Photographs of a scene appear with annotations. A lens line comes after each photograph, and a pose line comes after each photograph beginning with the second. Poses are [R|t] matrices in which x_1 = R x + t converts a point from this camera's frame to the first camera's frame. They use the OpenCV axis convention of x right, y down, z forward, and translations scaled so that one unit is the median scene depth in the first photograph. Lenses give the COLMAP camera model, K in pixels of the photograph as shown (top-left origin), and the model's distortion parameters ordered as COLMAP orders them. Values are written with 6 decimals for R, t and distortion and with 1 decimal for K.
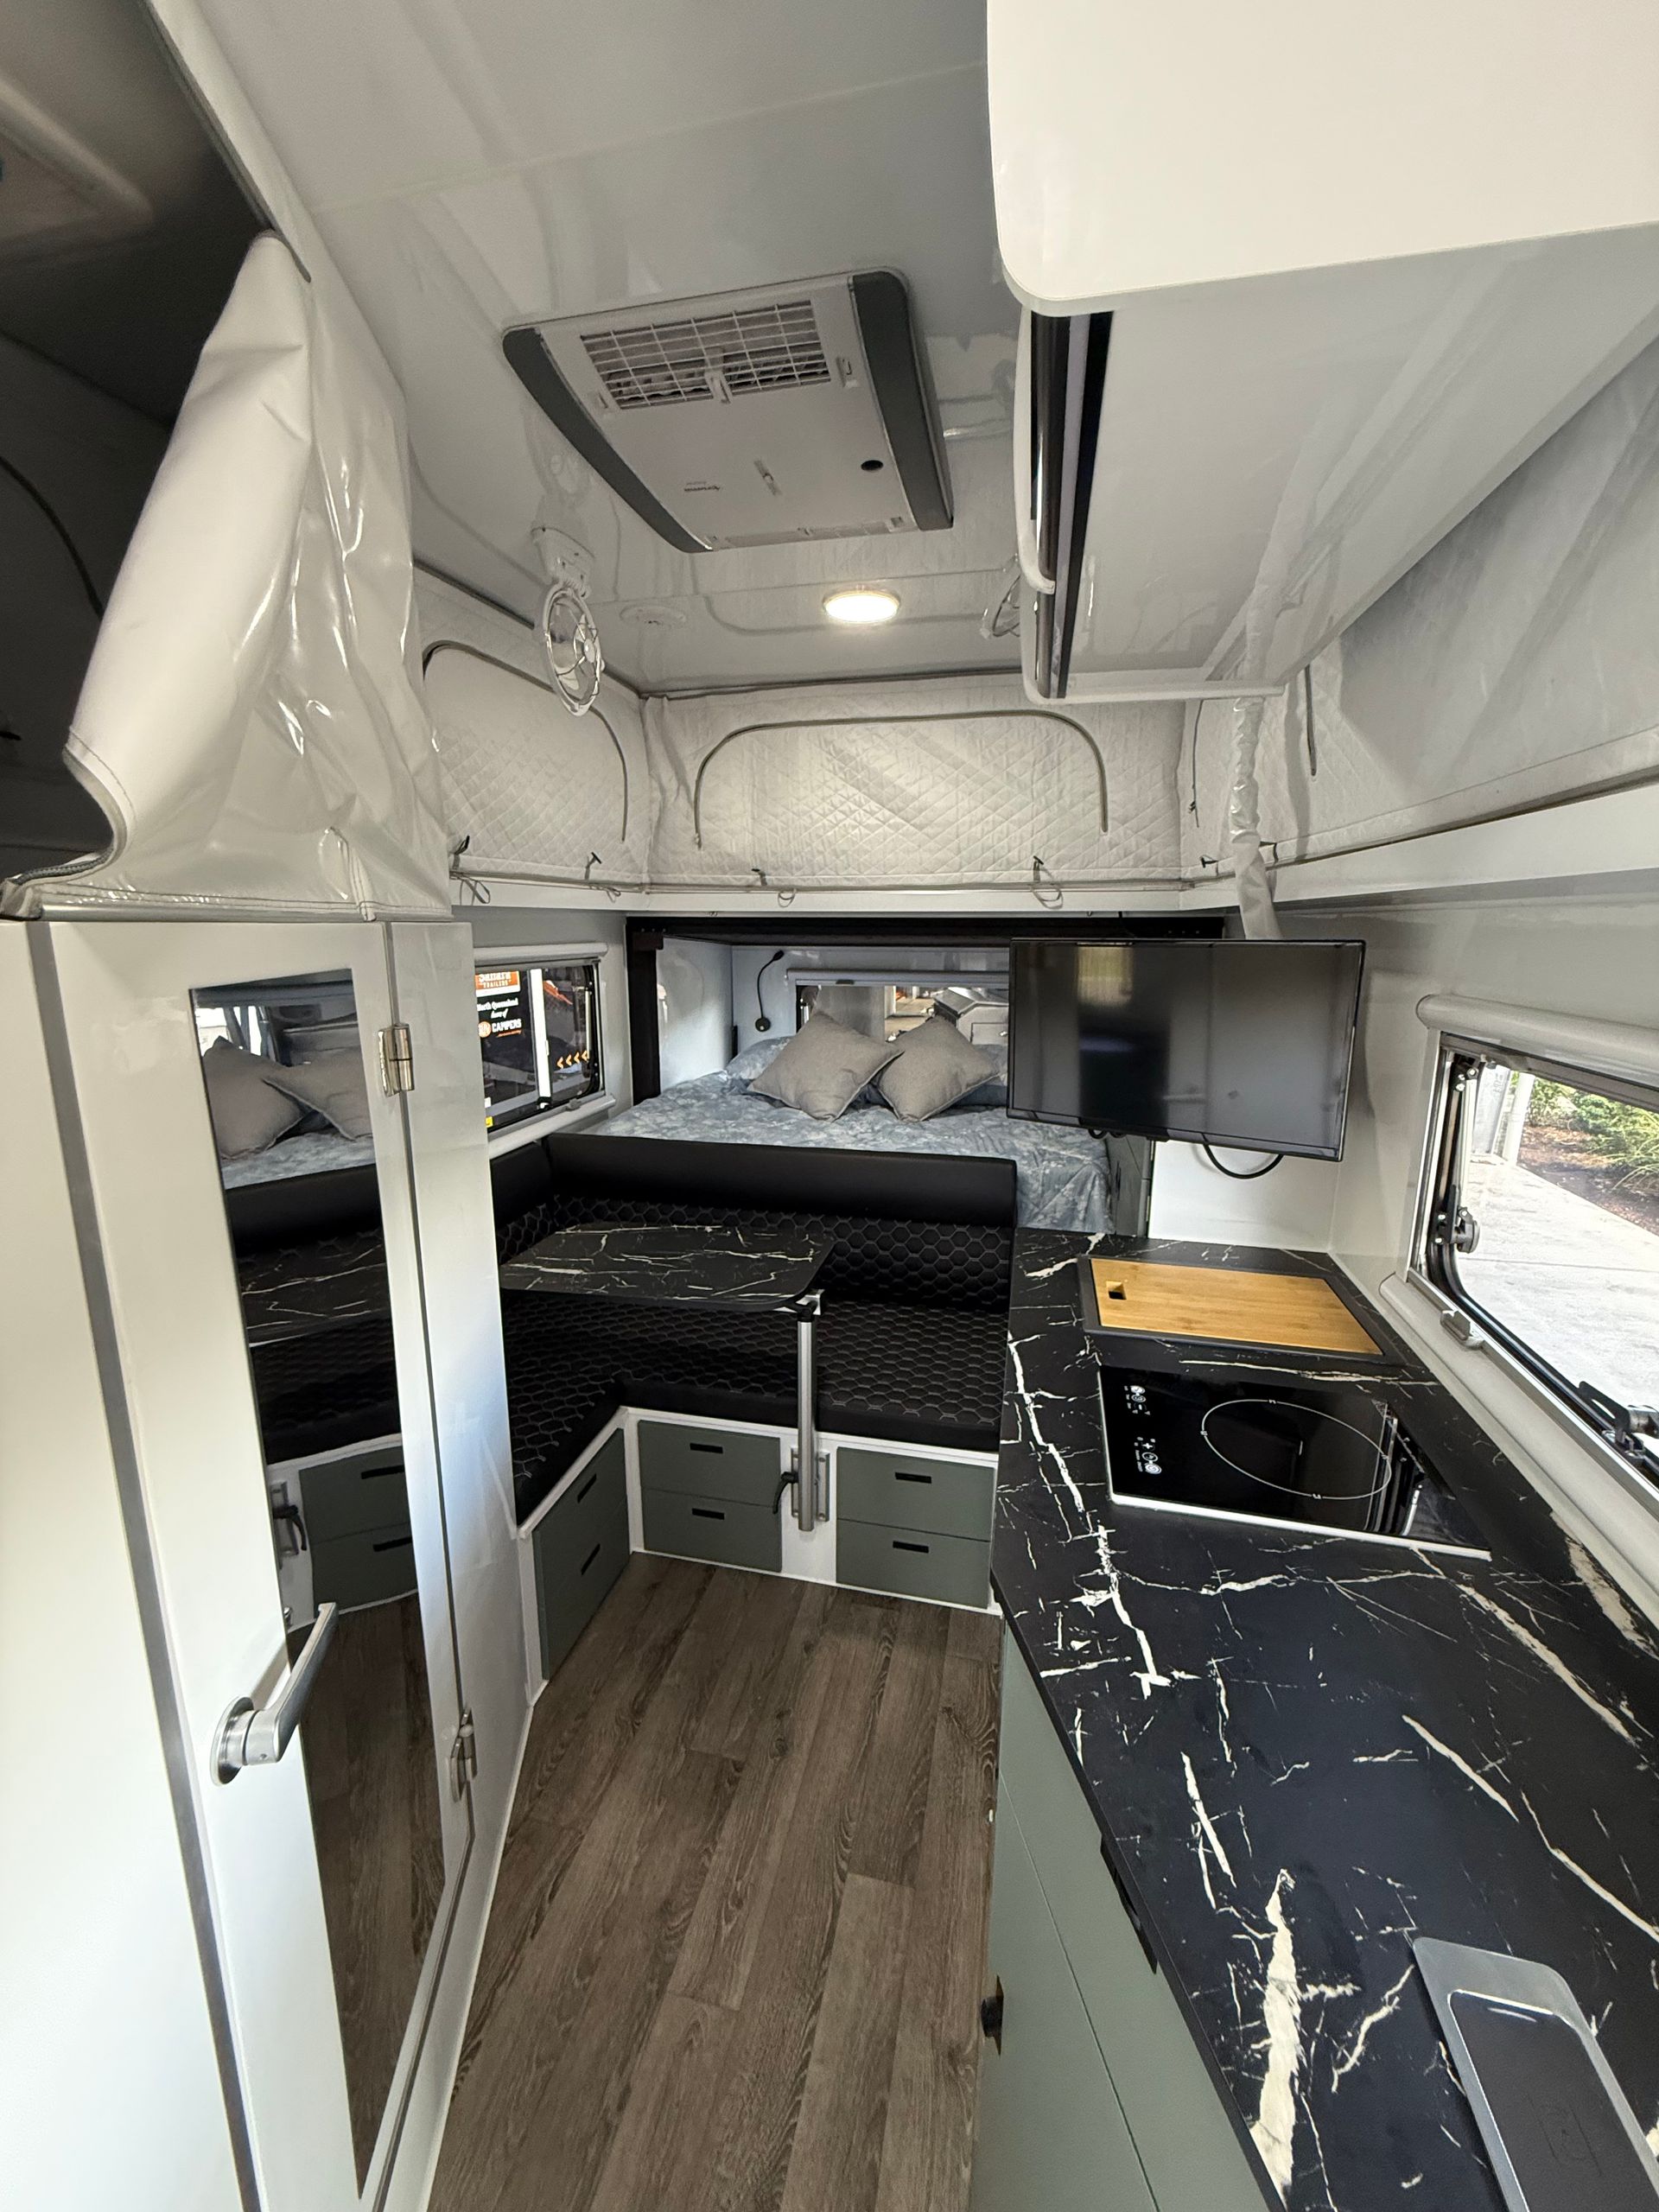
lens RADIAL K [[881.2, 0, 814.3], [0, 881.2, 1111.9], [0, 0, 1]] dist [0.001371, -0.000490]
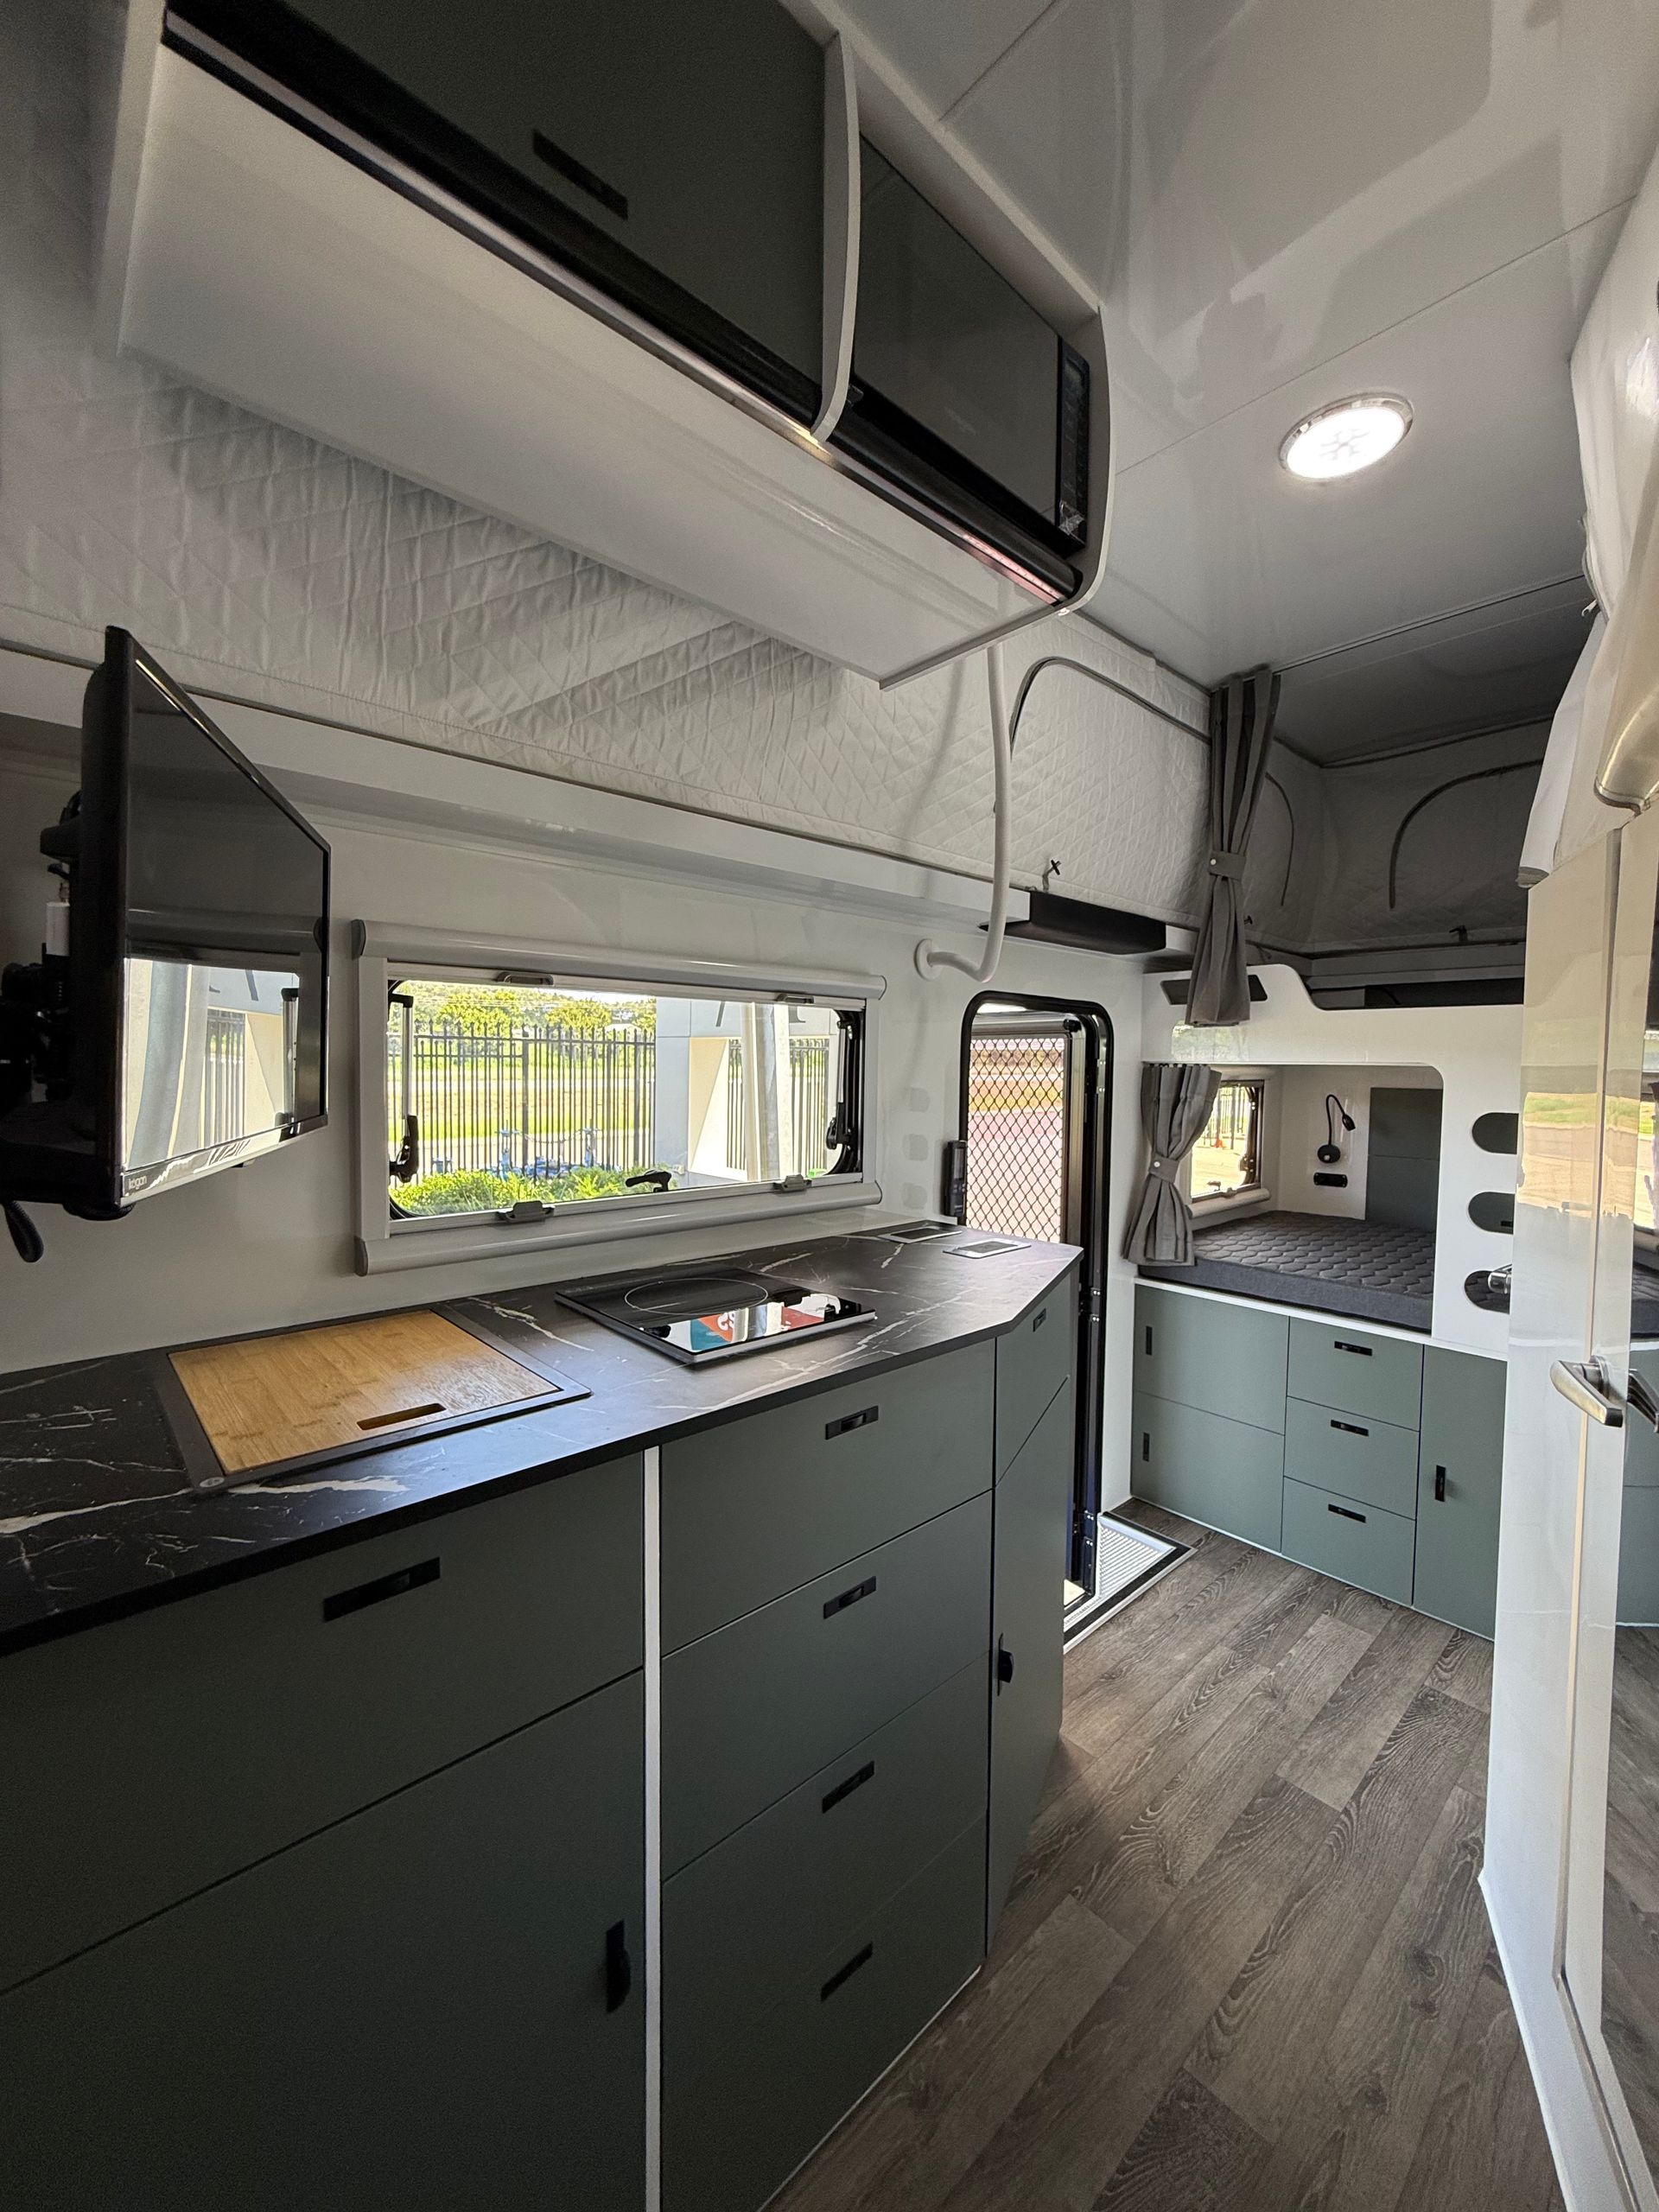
lens RADIAL K [[881.2, 0, 829.3], [0, 881.2, 1102.7], [0, 0, 1]] dist [0.001371, -0.000490]
pose [[-0.836556, -0.034111, 0.546818, -0.093412], [0.097807, 0.972730, 0.210310, -0.041709], [-0.539080, 0.229419, -0.810407, 0.661871]]
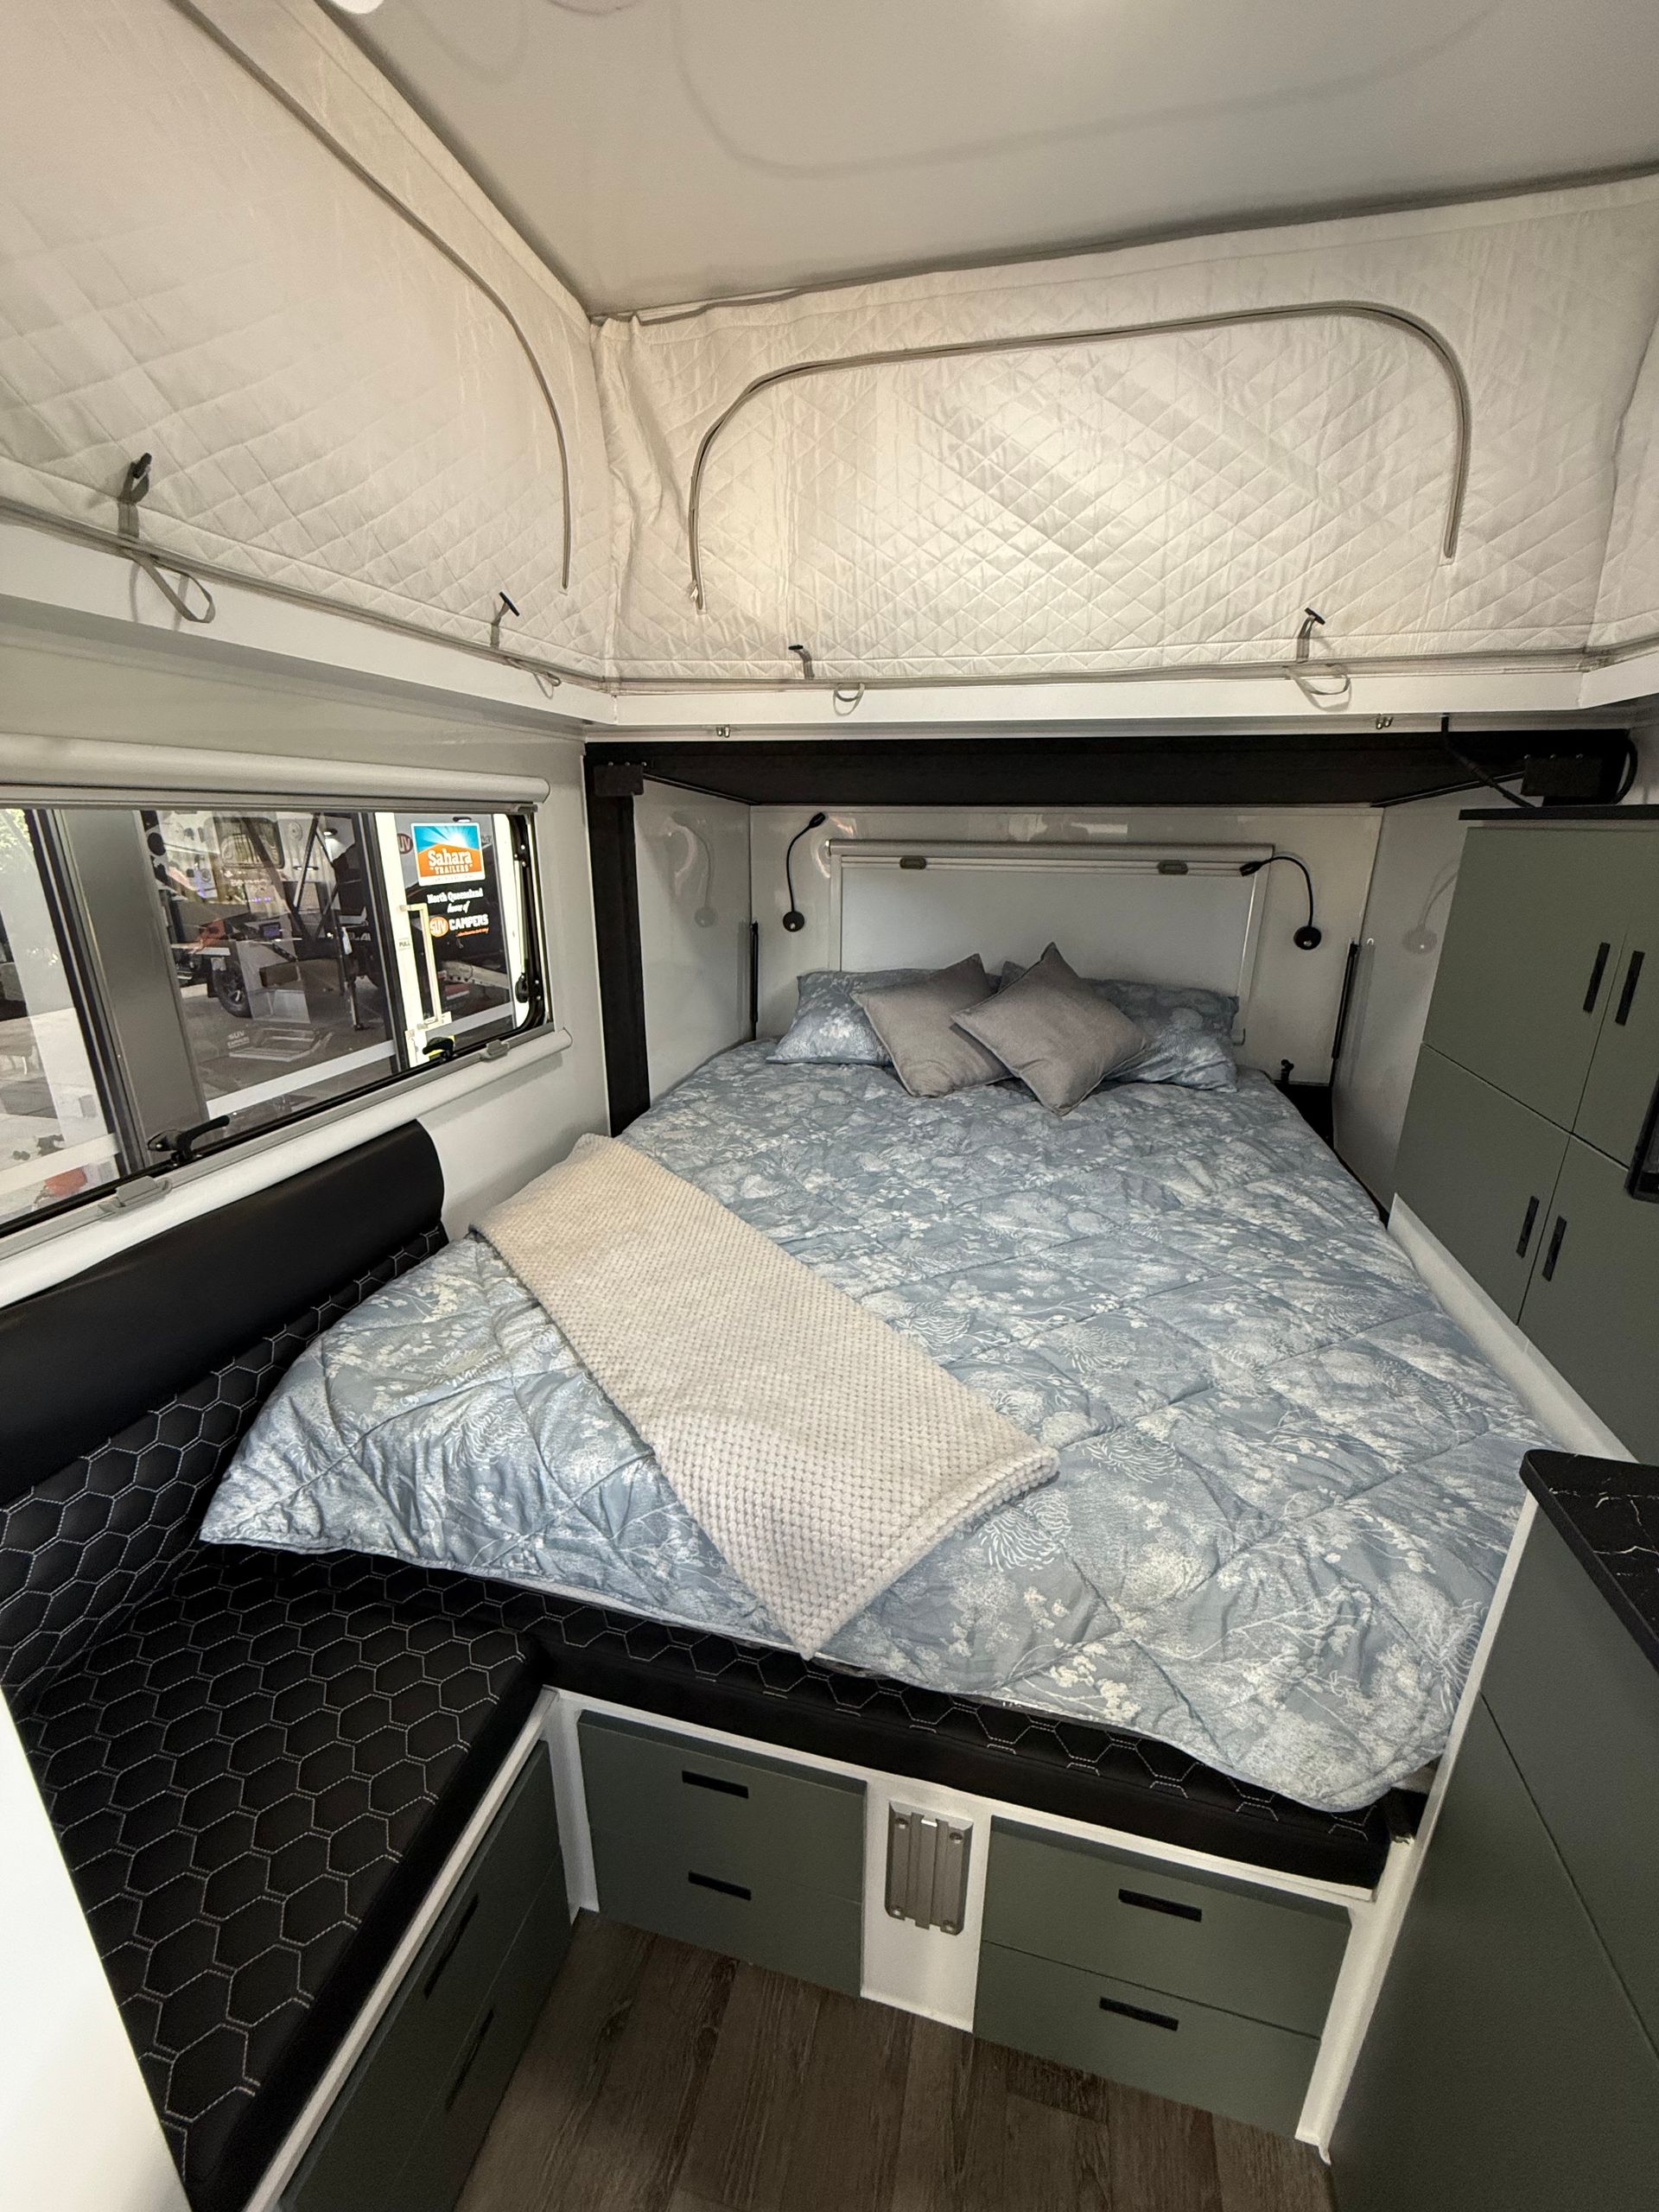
lens RADIAL K [[881.2, 0, 827.8], [0, 881.2, 1106.9], [0, 0, 1]] dist [0.001371, -0.000490]
pose [[0.999970, 0.007099, 0.003126, -0.047383], [-0.007382, 0.994709, 0.102465, -0.033847], [-0.002382, -0.102484, 0.994732, 0.407058]]
